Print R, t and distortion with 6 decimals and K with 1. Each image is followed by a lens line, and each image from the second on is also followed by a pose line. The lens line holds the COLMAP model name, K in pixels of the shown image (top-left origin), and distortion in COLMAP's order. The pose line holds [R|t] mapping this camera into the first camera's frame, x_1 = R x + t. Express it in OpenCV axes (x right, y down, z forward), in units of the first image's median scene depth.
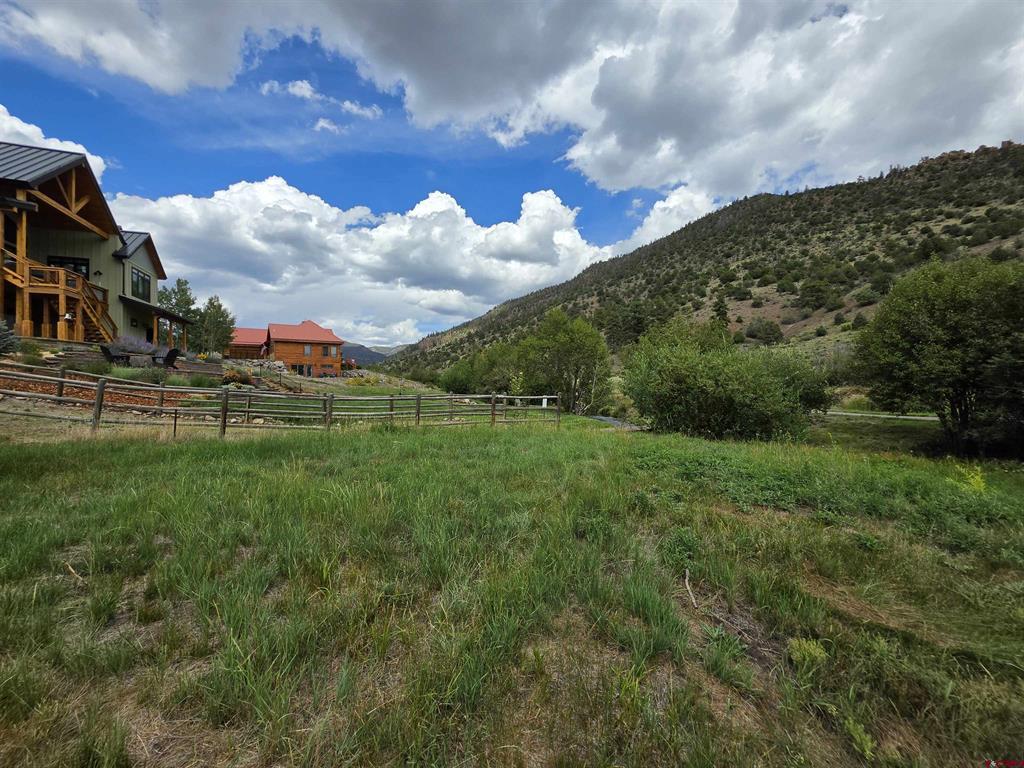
lens RADIAL K [[407.2, 0, 510.3], [0, 407.2, 379.3], [0, 0, 1]] dist [-0.011753, 0.001665]
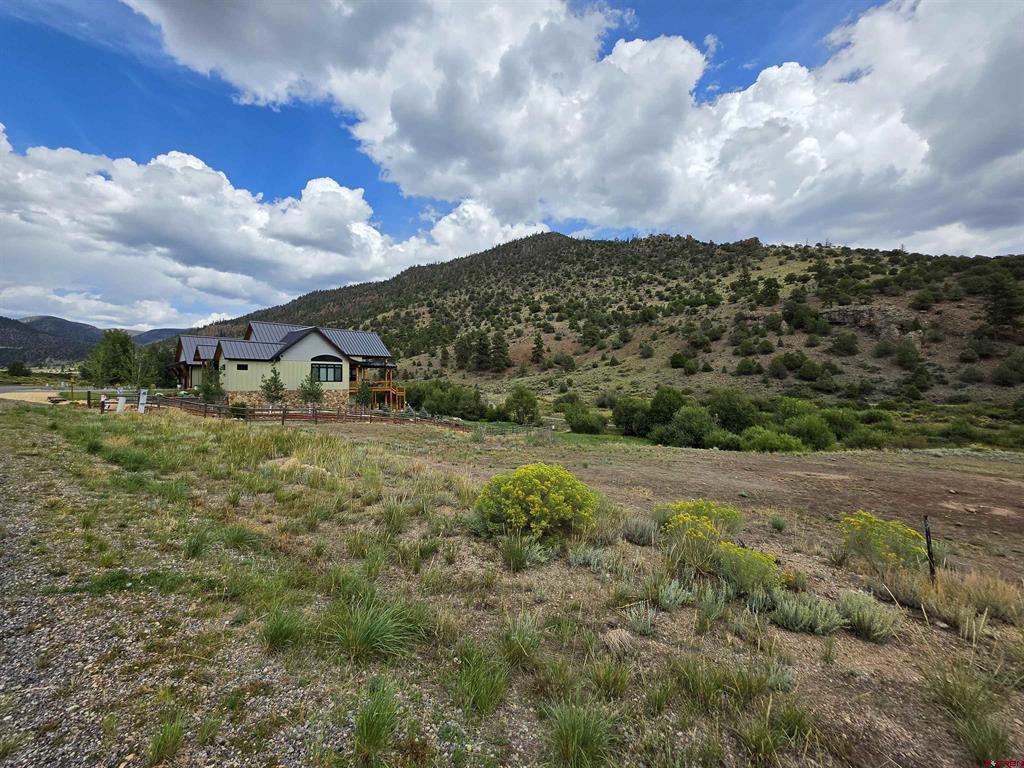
lens RADIAL K [[407.2, 0, 510.9], [0, 407.2, 396.6], [0, 0, 1]] dist [-0.011753, 0.001665]
pose [[0.890732, -0.007562, 0.454466, -0.144088], [-0.016503, 0.998664, 0.048963, -0.030090], [-0.454229, -0.051113, 0.889417, -0.162100]]
